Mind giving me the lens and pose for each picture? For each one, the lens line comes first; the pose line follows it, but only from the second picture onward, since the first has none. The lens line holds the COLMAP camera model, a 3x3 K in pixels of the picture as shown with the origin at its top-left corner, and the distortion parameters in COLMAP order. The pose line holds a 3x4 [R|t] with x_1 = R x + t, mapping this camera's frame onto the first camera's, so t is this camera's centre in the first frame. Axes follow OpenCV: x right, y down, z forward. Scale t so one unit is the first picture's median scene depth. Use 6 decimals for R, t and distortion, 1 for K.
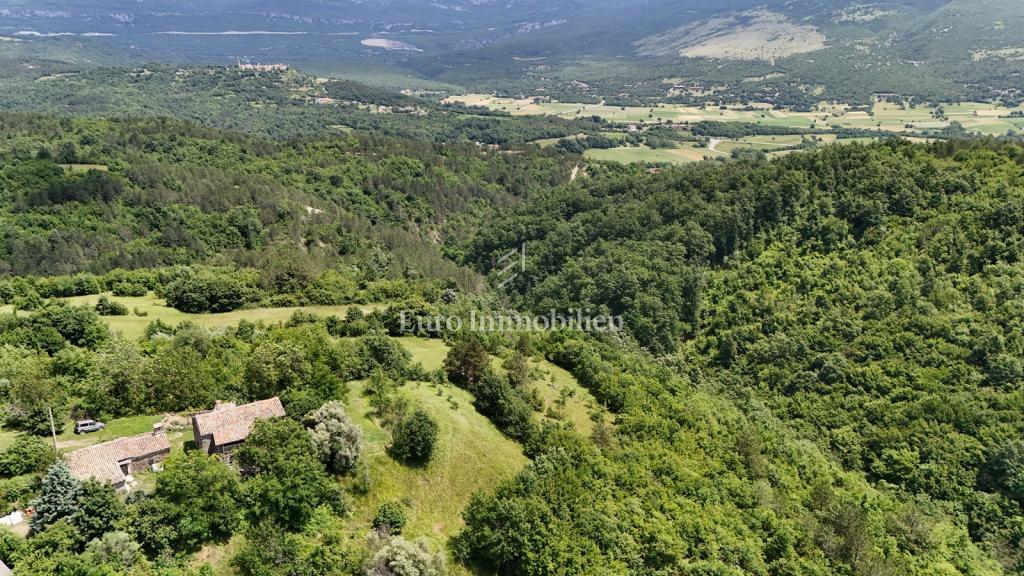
lens RADIAL K [[755.5, 0, 512.2], [0, 755.5, 288.4], [0, 0, 1]] dist [0.064329, -0.057500]
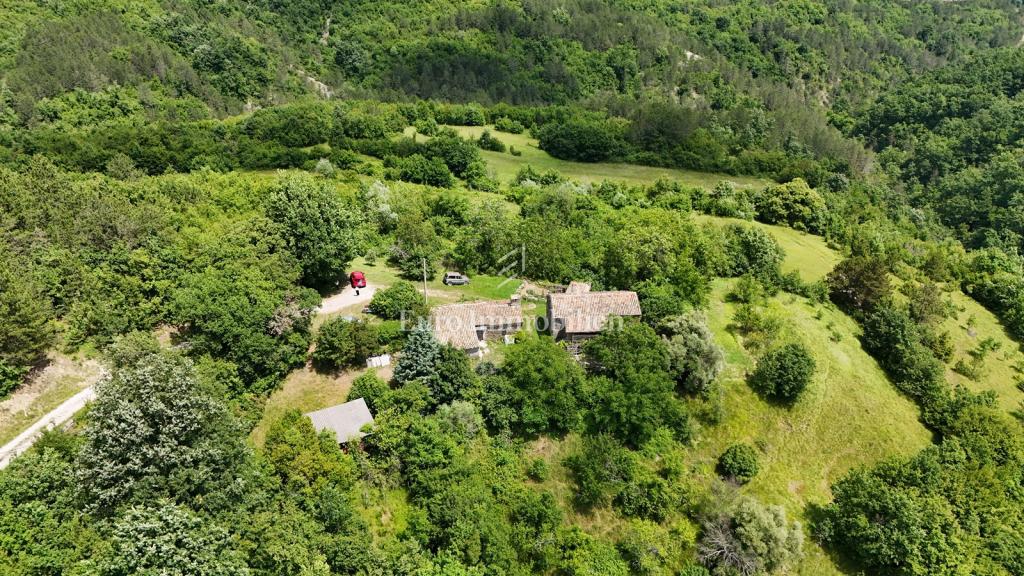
lens RADIAL K [[755.5, 0, 510.3], [0, 755.5, 285.4], [0, 0, 1]] dist [0.064329, -0.057500]
pose [[0.886584, 0.214682, -0.409732, -0.060577], [-0.131089, 0.966073, 0.222529, -0.035483], [0.443603, -0.143579, 0.884647, 0.116818]]
